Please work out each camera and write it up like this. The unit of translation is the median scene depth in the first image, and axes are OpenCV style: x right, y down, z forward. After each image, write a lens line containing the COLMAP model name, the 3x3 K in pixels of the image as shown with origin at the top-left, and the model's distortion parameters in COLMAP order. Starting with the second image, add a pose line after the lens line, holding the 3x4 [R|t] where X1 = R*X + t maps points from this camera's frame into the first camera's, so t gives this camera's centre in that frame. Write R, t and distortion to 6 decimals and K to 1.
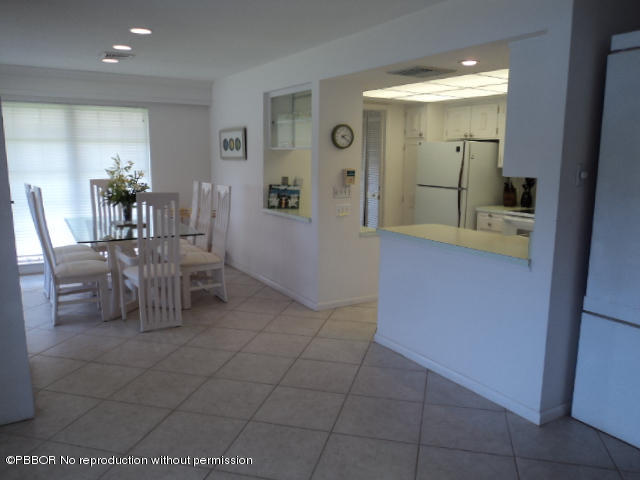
lens RADIAL K [[504.0, 0, 320.0], [0, 504.0, 240.0], [0, 0, 1]] dist [-0.026328, 0.010528]
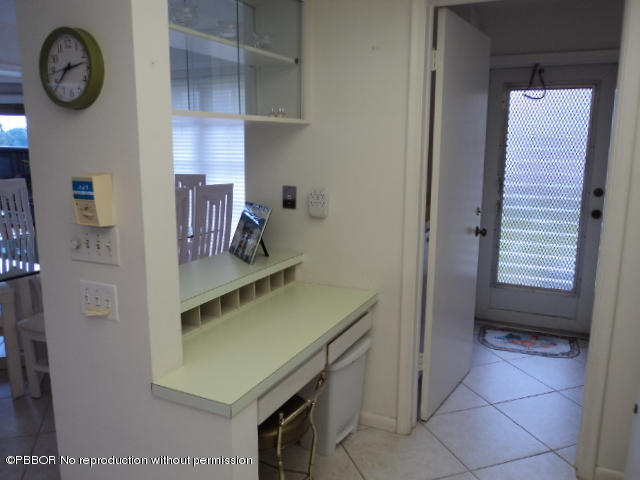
lens RADIAL K [[504.0, 0, 320.0], [0, 504.0, 240.0], [0, 0, 1]] dist [-0.026328, 0.010528]
pose [[0.542394, 0.148188, -0.826952, 0.389903], [-0.138789, 0.986601, 0.085766, -0.146762], [0.828581, 0.068253, 0.555693, 0.947010]]
